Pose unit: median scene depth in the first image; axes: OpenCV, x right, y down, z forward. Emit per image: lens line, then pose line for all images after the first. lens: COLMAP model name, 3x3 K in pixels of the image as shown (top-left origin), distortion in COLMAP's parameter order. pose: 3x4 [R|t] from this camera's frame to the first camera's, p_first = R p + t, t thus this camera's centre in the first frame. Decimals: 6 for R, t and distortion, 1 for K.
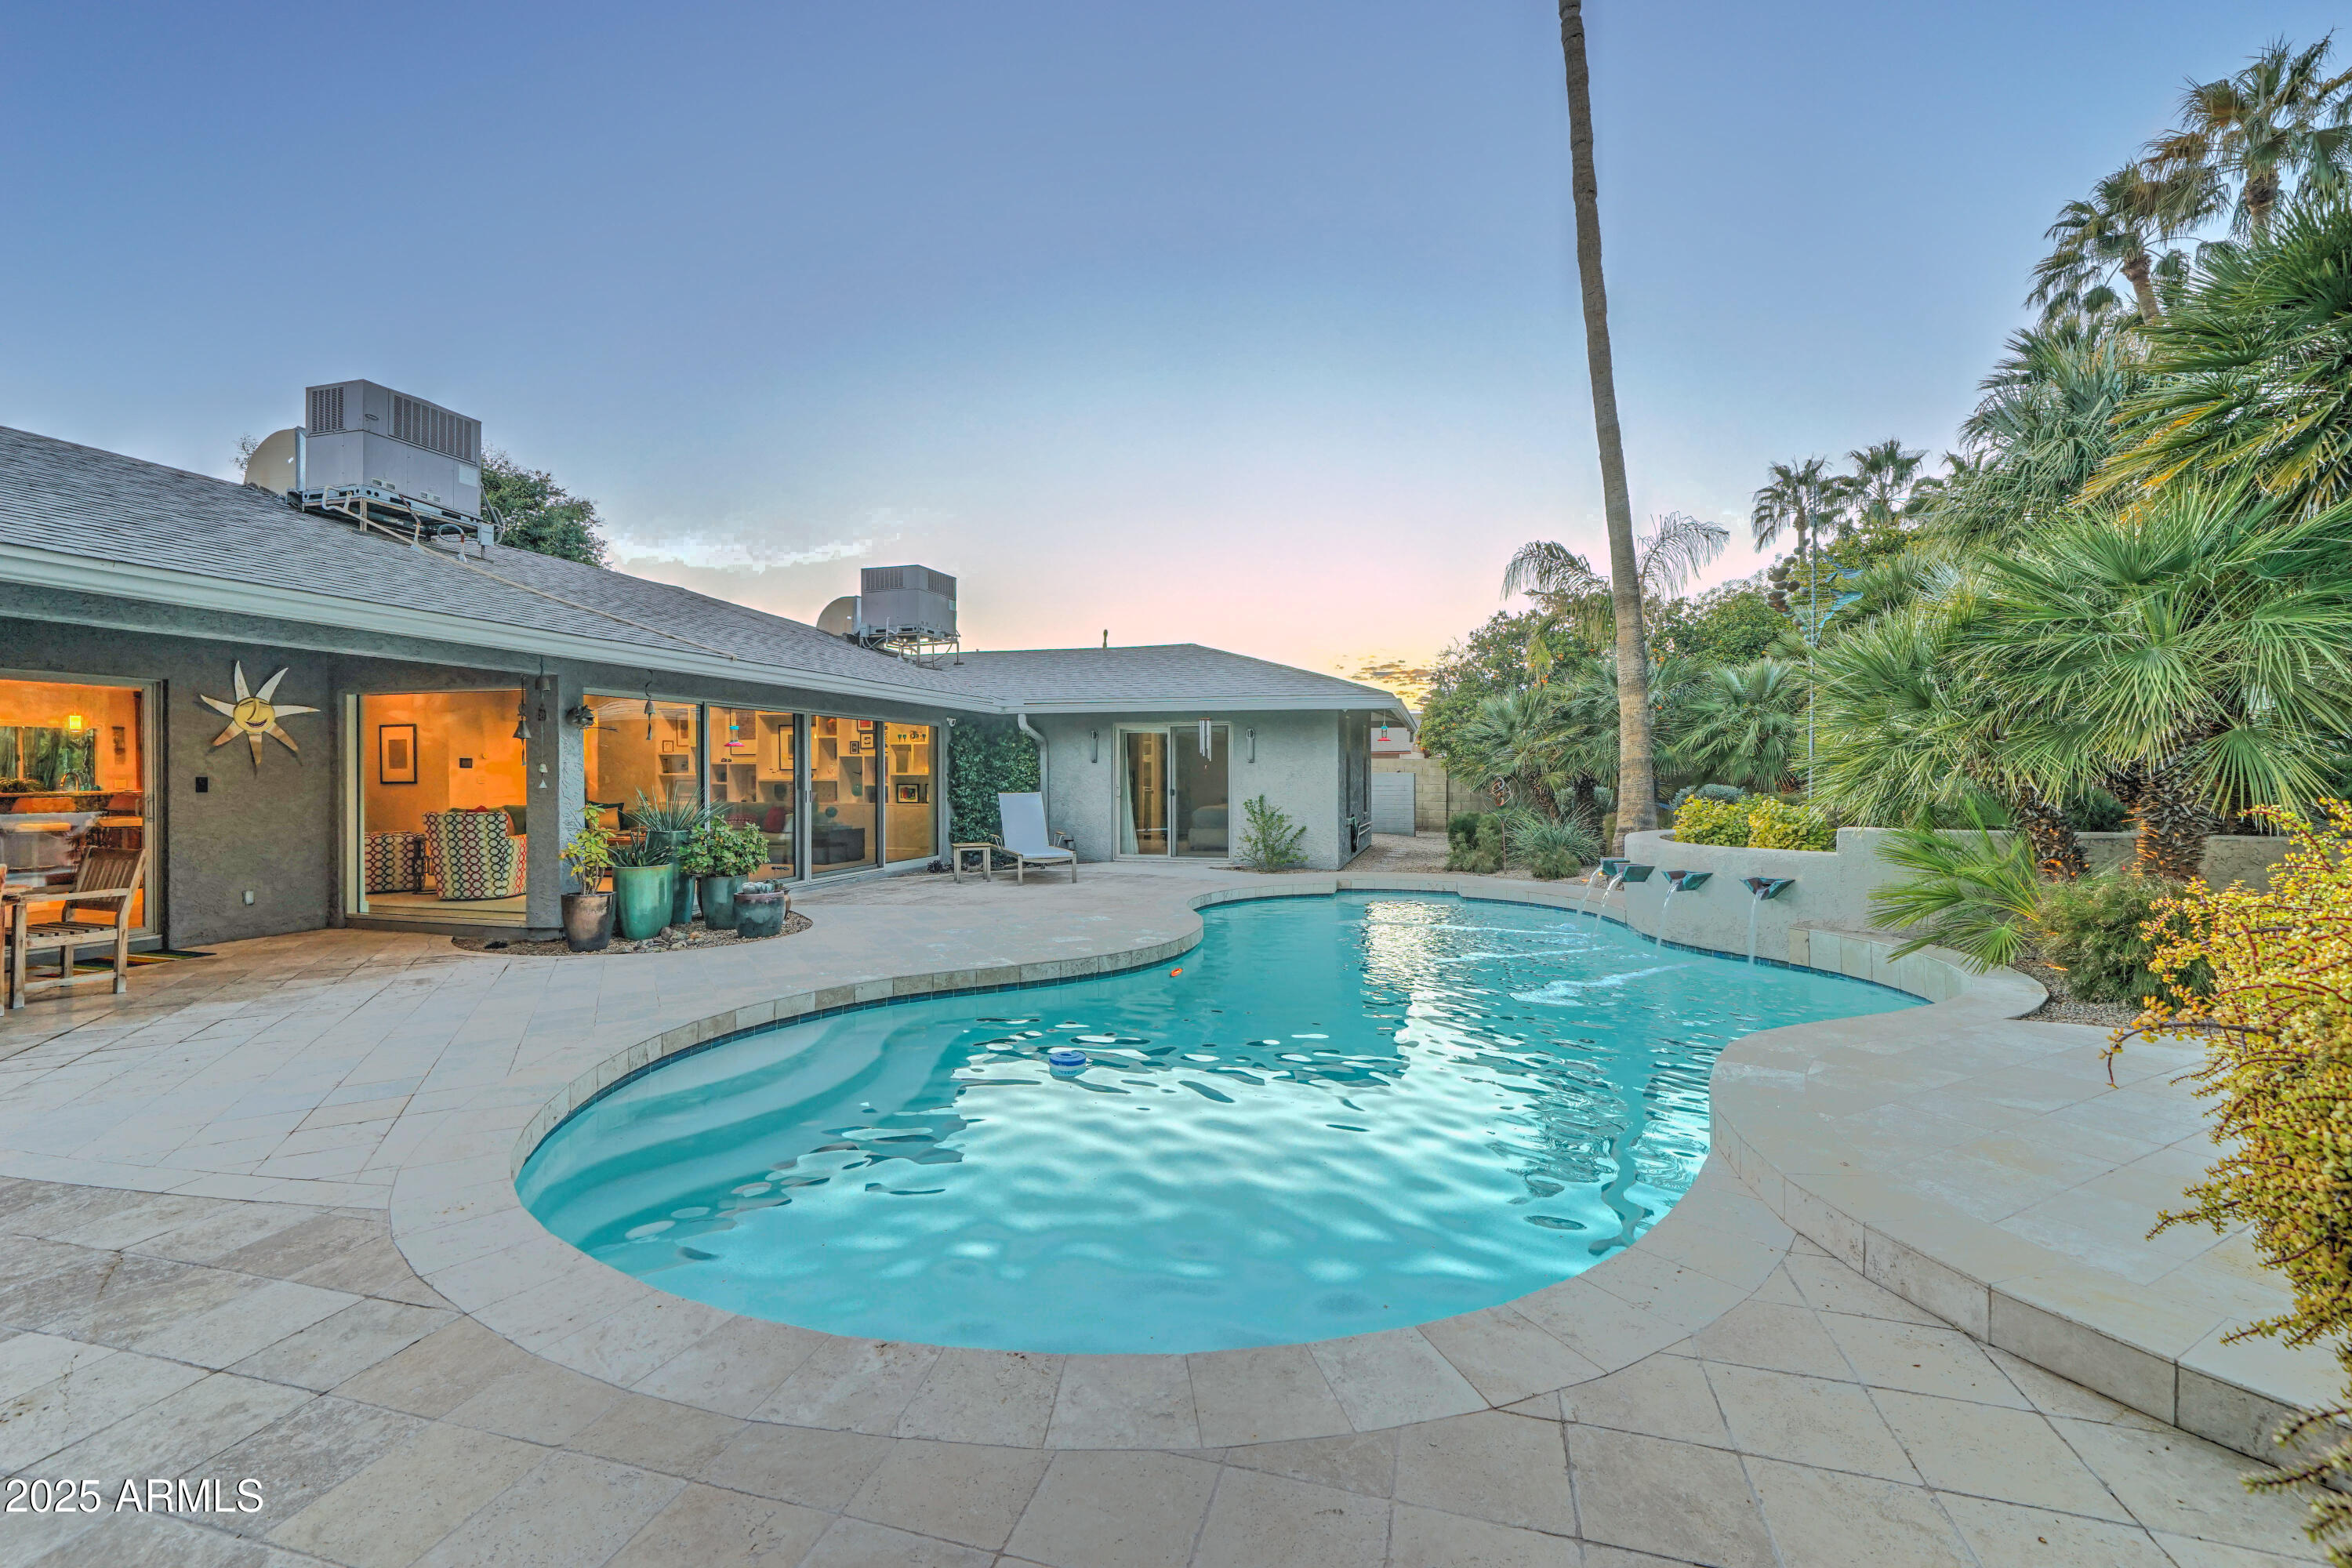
lens RADIAL K [[998.8, 0, 1164.9], [0, 998.8, 778.8], [0, 0, 1]] dist [0.003829, 0.000417]
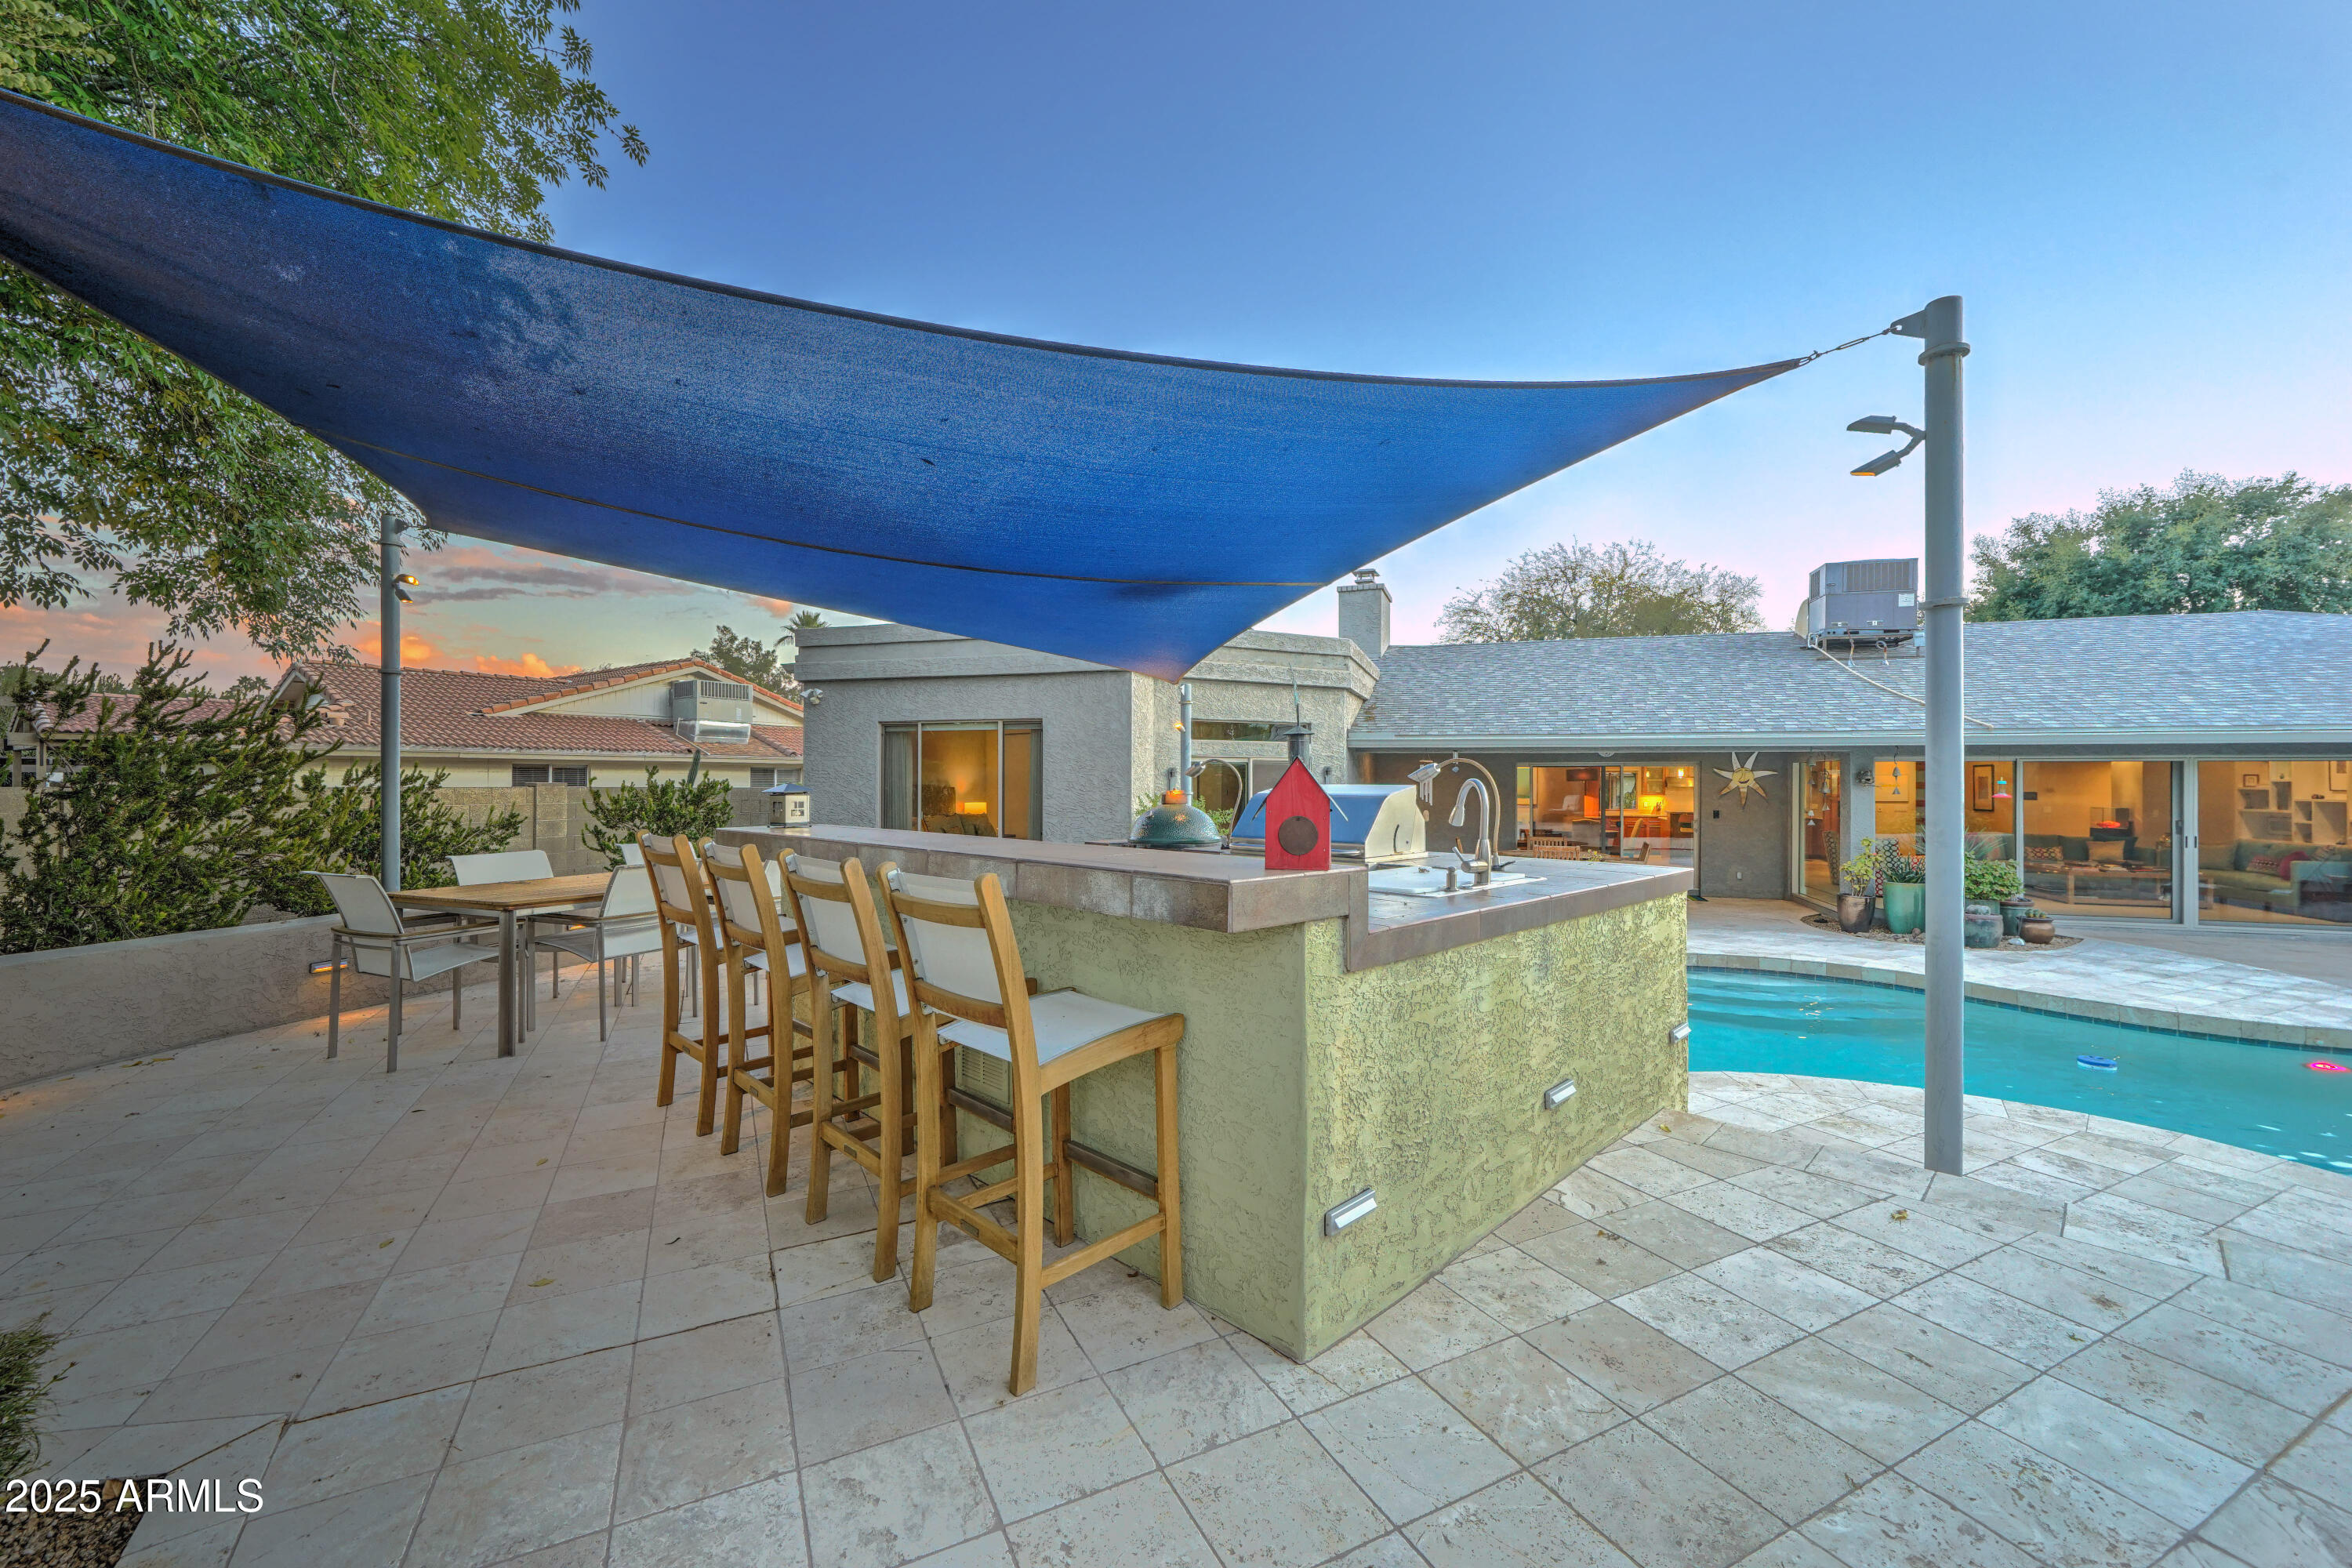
lens RADIAL K [[920.5, 0, 1167.1], [0, 920.5, 782.3], [0, 0, 1]] dist [-0.003662, 0.000289]
pose [[-0.036079, 0.002188, -0.999347, 0.510360], [-0.006697, 0.999975, 0.002431, -0.031869], [0.999326, 0.006781, -0.036064, 0.001123]]
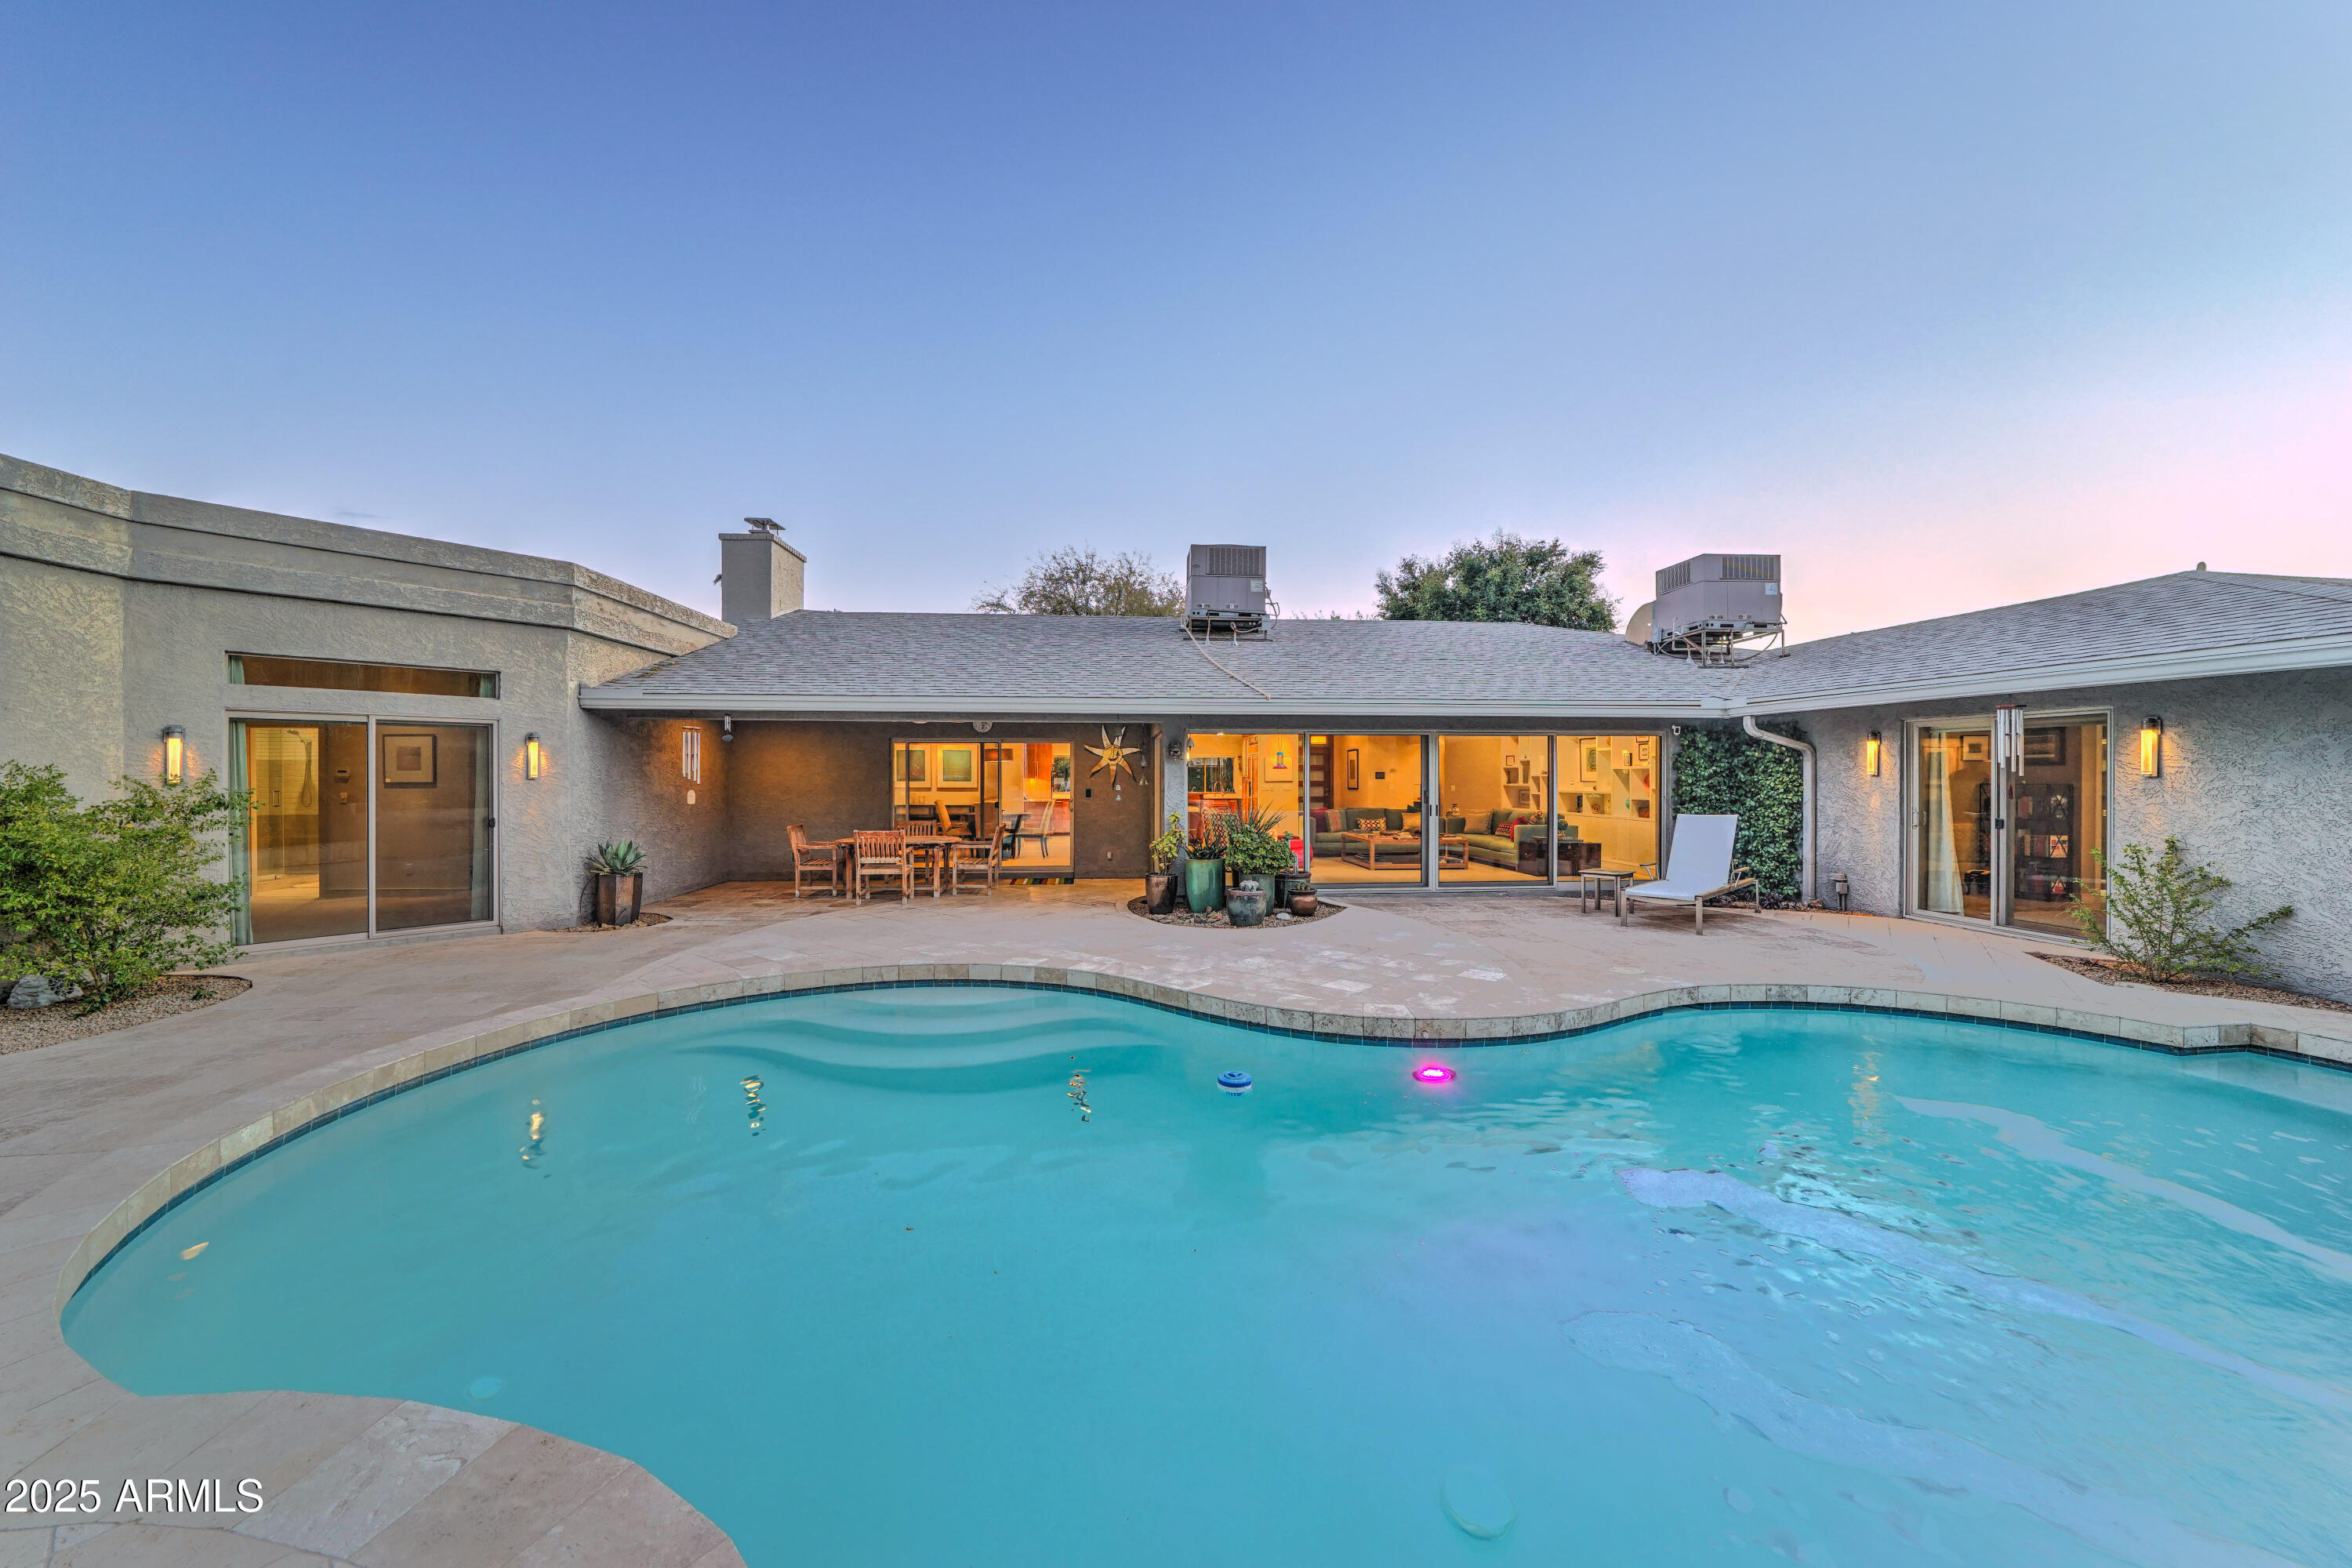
lens RADIAL K [[823.5, 0, 1165.7], [0, 823.5, 777.8], [0, 0, 1]] dist [-0.019234, 0.000224]
pose [[0.362178, 0.004198, -0.932099, 0.313709], [-0.003871, 0.999988, 0.002999, -0.016245], [0.932101, 0.002522, 0.362190, 0.343222]]
